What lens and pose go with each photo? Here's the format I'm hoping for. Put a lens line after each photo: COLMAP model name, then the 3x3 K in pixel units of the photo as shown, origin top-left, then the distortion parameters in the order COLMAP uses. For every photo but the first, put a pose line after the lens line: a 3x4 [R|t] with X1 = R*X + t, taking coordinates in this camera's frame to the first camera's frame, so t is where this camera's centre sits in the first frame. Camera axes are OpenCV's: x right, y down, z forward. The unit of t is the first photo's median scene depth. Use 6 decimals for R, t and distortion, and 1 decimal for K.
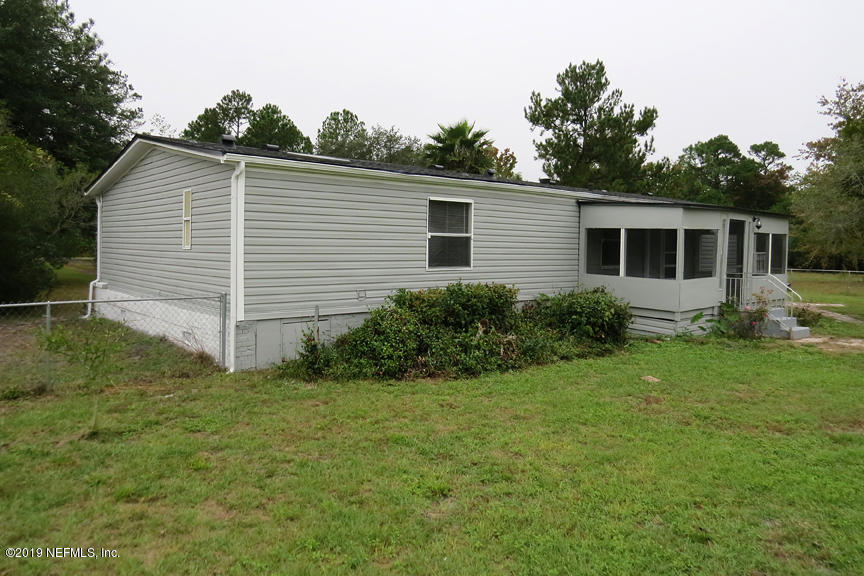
lens RADIAL K [[618.0, 0, 433.2], [0, 618.0, 244.7], [0, 0, 1]] dist [0.002329, 0.001086]
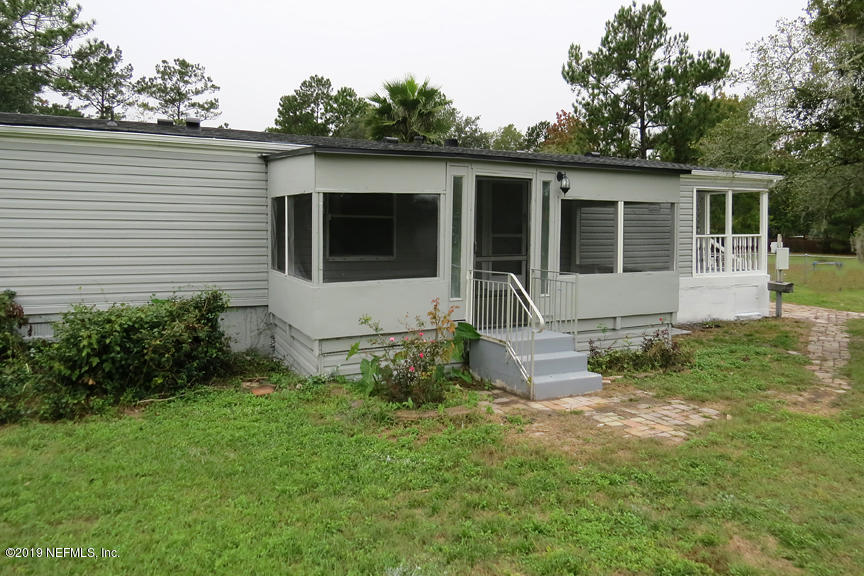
lens RADIAL K [[618.0, 0, 433.2], [0, 618.0, 244.7], [0, 0, 1]] dist [0.002329, 0.001086]
pose [[0.969308, -0.004055, -0.245815, 0.186418], [0.009526, 0.999733, 0.021070, 0.003033], [0.245664, -0.022765, 0.969088, 0.141750]]
